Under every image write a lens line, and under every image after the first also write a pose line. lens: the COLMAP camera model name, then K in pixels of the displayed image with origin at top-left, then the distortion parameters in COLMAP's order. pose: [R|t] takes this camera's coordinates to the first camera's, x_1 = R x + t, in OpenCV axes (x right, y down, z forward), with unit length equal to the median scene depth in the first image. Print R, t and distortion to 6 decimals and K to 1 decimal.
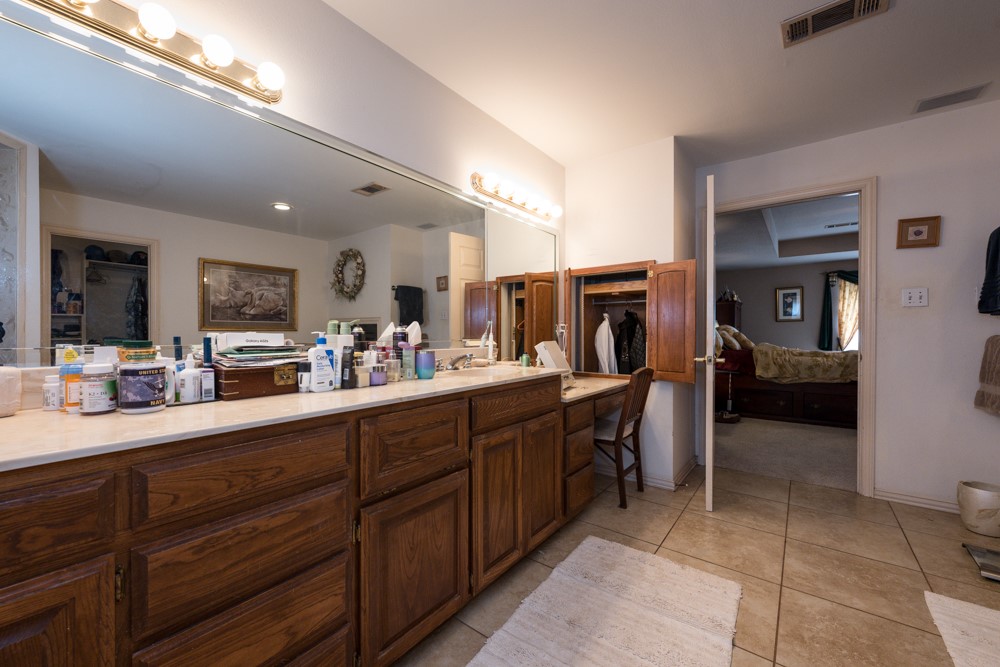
lens RADIAL K [[394.2, 0, 496.6], [0, 394.2, 332.3], [0, 0, 1]] dist [-0.003454, -0.000062]
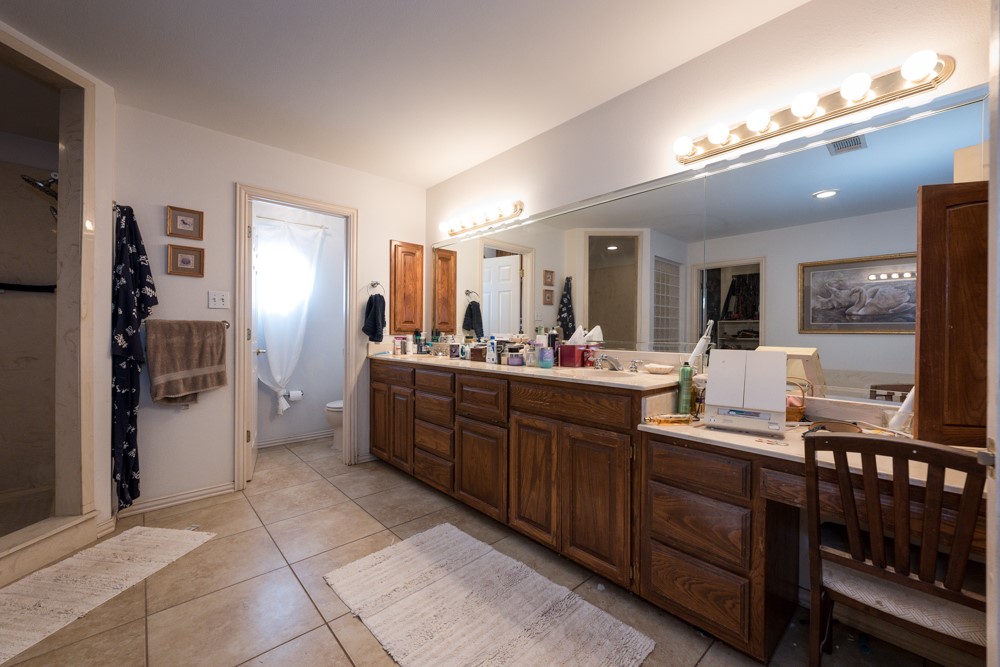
lens RADIAL K [[394.2, 0, 496.8], [0, 394.2, 335.0], [0, 0, 1]] dist [-0.003454, -0.000062]
pose [[-0.172106, 0.006004, -0.985060, 1.072178], [-0.007308, 0.999946, 0.007372, -0.003306], [0.985051, 0.008468, -0.172053, 0.976753]]
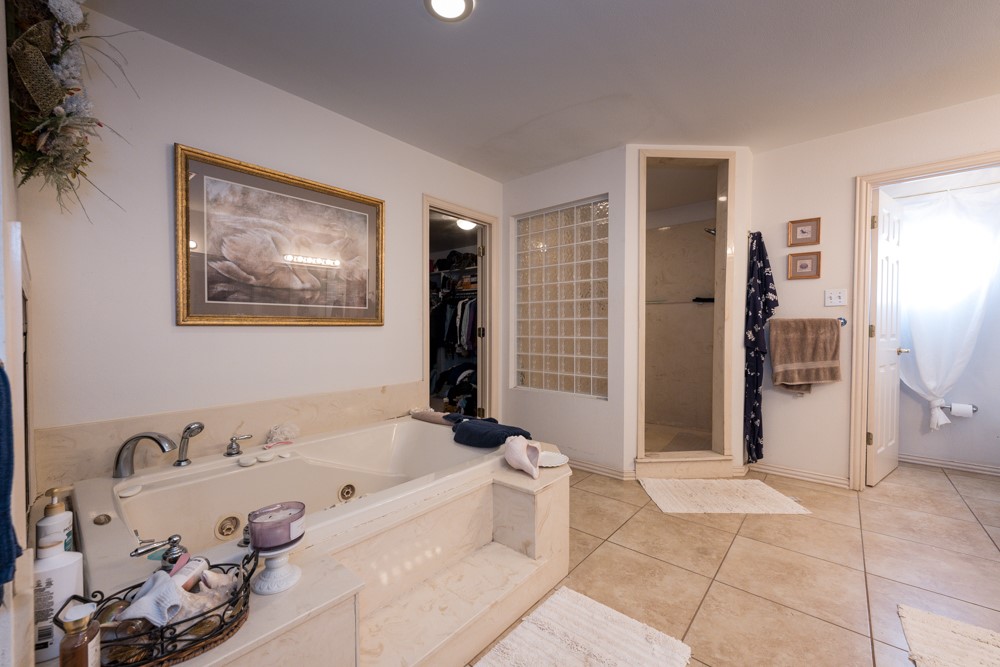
lens RADIAL K [[394.2, 0, 500.0], [0, 394.2, 333.7], [0, 0, 1]] dist [-0.003454, -0.000062]
pose [[-0.998775, 0.000450, 0.049473, 1.022598], [0.001362, 0.999830, 0.018399, -0.006854], [-0.049456, 0.018444, -0.998606, 1.273456]]
